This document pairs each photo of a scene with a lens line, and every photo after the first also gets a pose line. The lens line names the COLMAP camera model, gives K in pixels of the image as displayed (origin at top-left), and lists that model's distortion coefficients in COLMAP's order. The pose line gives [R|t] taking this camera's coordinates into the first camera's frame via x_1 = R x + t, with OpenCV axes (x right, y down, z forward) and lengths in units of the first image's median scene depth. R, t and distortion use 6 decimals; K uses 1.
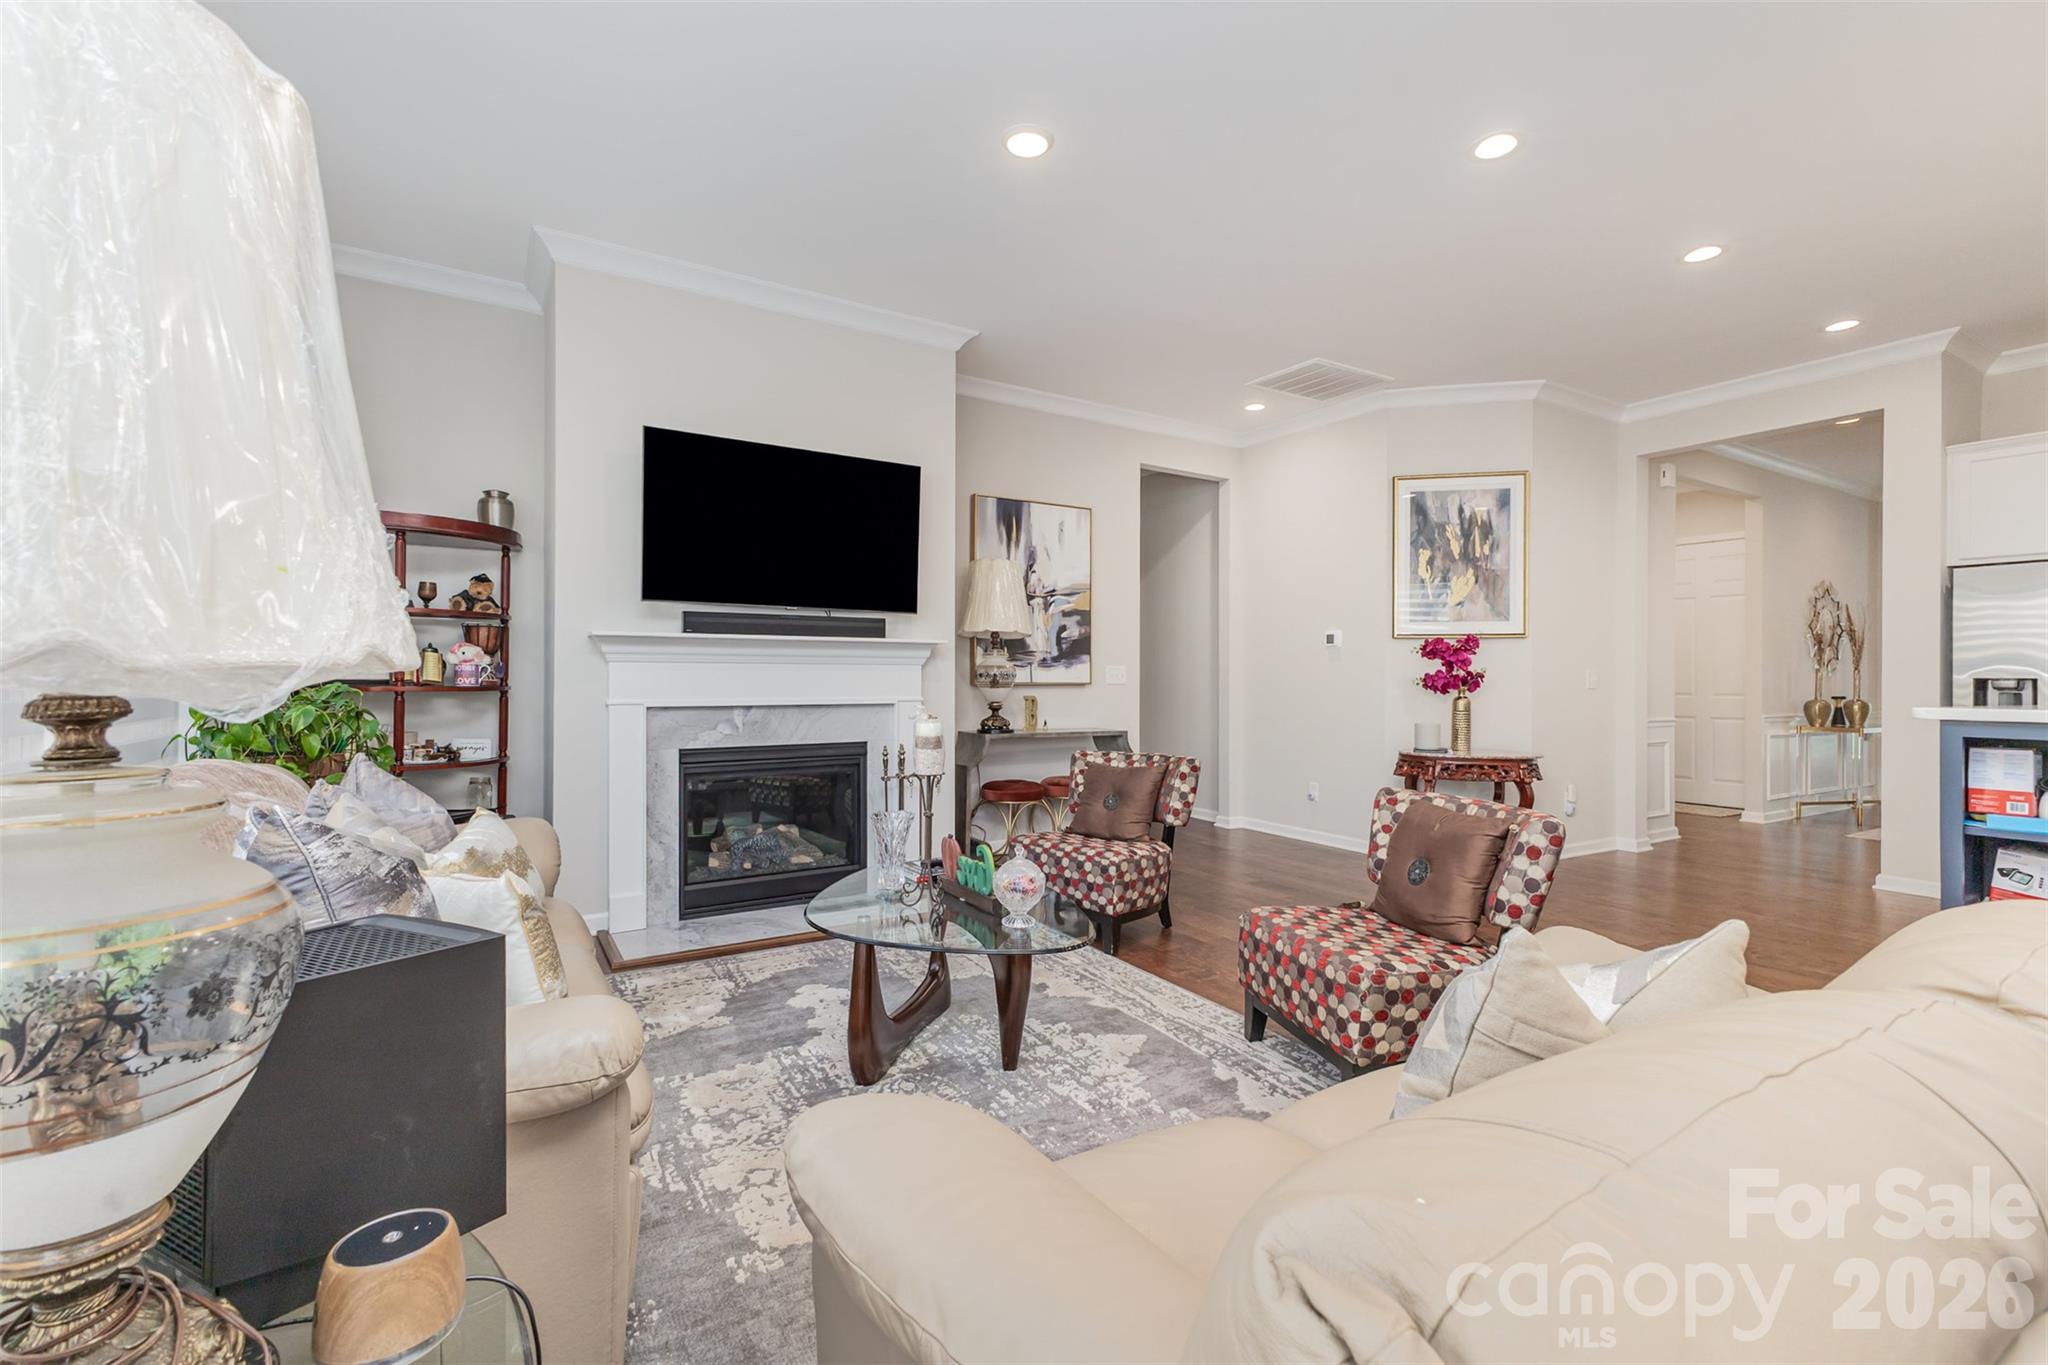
lens RADIAL K [[900.3, 0, 1015.1], [0, 900.3, 675.8], [0, 0, 1]] dist [-0.002773, -0.000115]
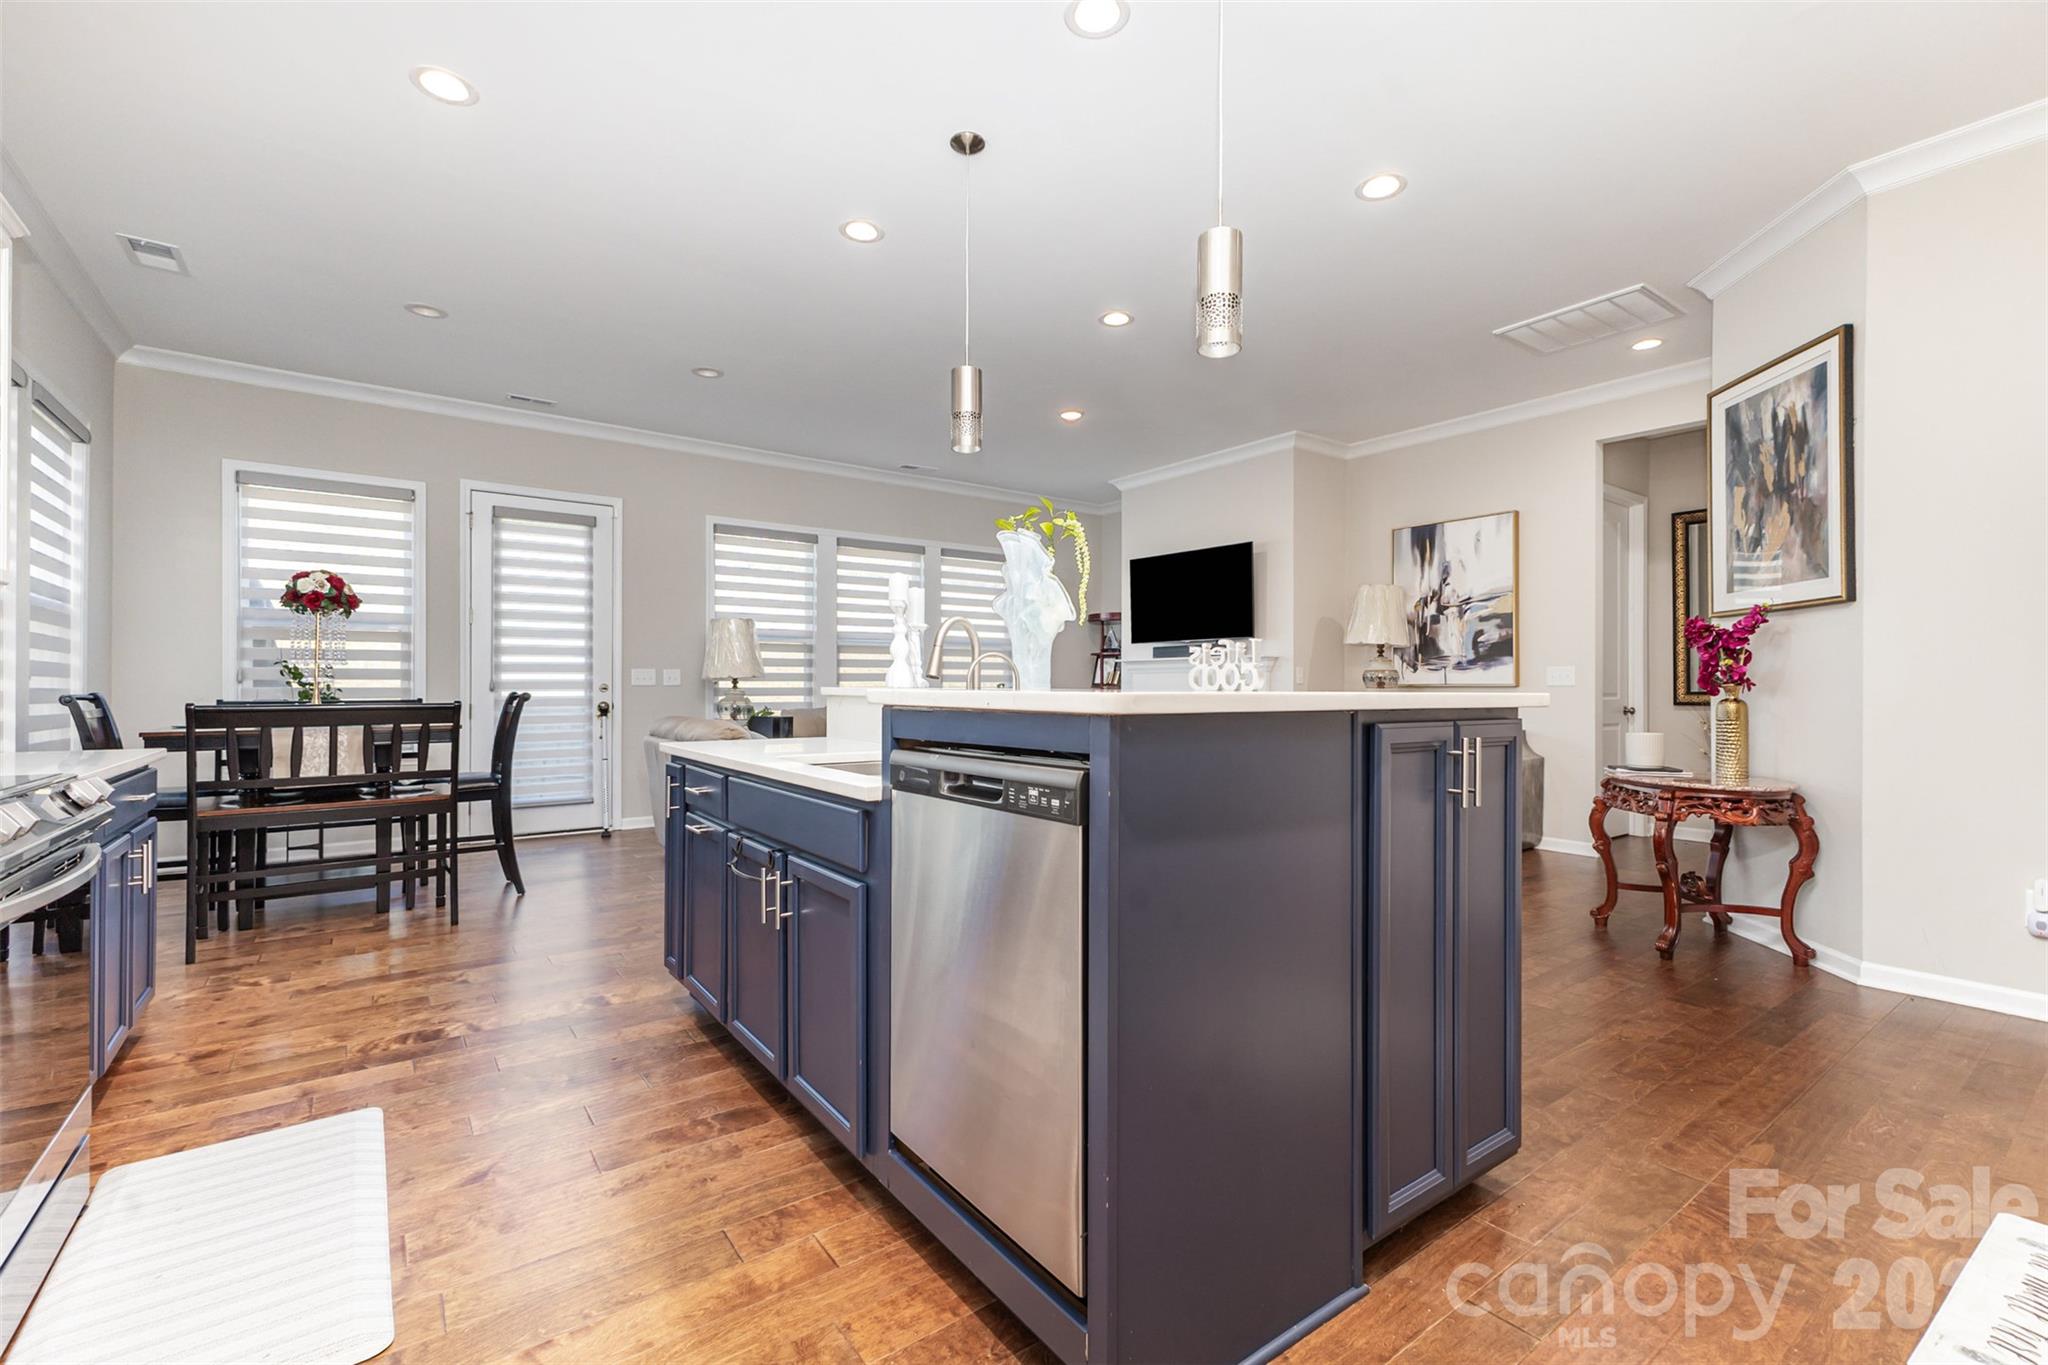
lens RADIAL K [[900.3, 0, 1022.0], [0, 900.3, 684.7], [0, 0, 1]] dist [-0.002773, -0.000115]
pose [[0.067336, -0.007007, -0.997706, 1.106294], [-0.002190, 0.999972, -0.007171, 0.017552], [0.997728, 0.002668, 0.067319, 0.405973]]
